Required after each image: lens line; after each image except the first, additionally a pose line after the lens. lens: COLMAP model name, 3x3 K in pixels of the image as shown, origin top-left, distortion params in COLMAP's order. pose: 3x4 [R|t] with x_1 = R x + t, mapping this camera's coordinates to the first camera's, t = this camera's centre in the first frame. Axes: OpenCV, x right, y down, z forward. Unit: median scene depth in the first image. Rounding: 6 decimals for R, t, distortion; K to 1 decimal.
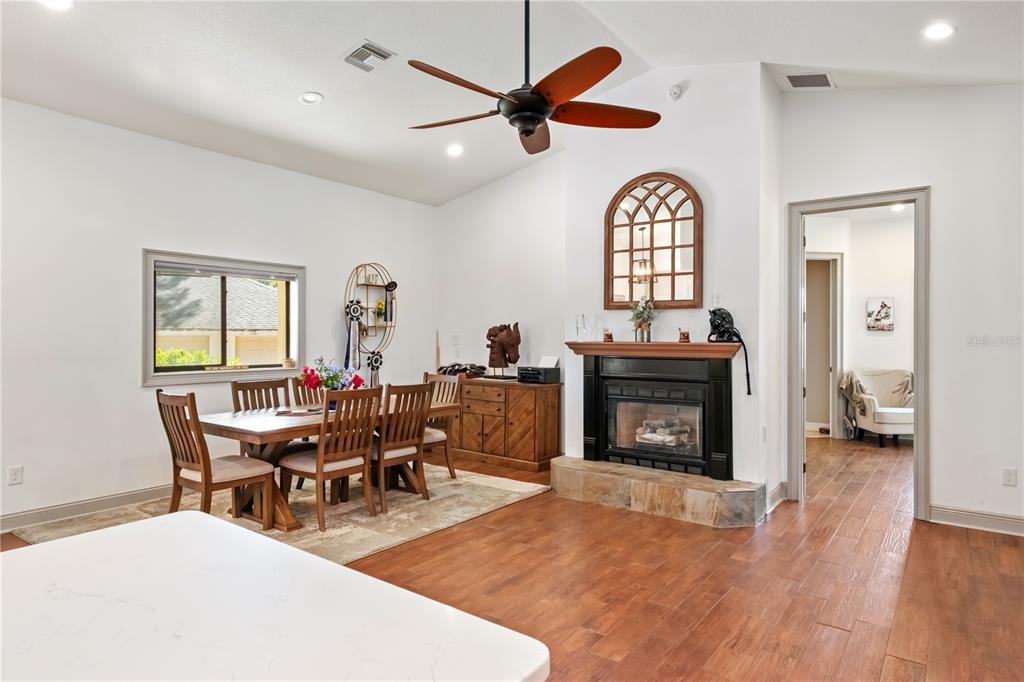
lens RADIAL K [[593.5, 0, 515.1], [0, 593.5, 332.2], [0, 0, 1]] dist [0.000267, 0.002392]
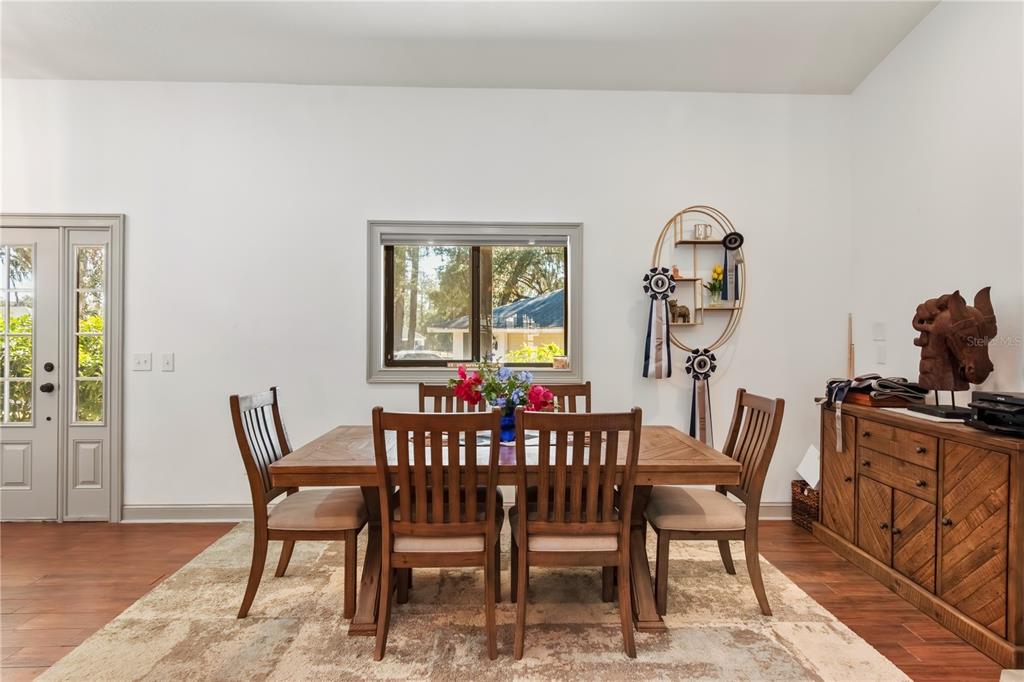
lens RADIAL K [[593.5, 0, 515.1], [0, 593.5, 332.2], [0, 0, 1]] dist [0.000267, 0.002392]
pose [[0.625241, -0.003029, -0.780426, 0.128604], [0.001311, 0.999995, -0.002831, 0.017084], [0.780431, 0.000747, 0.625242, 0.479743]]
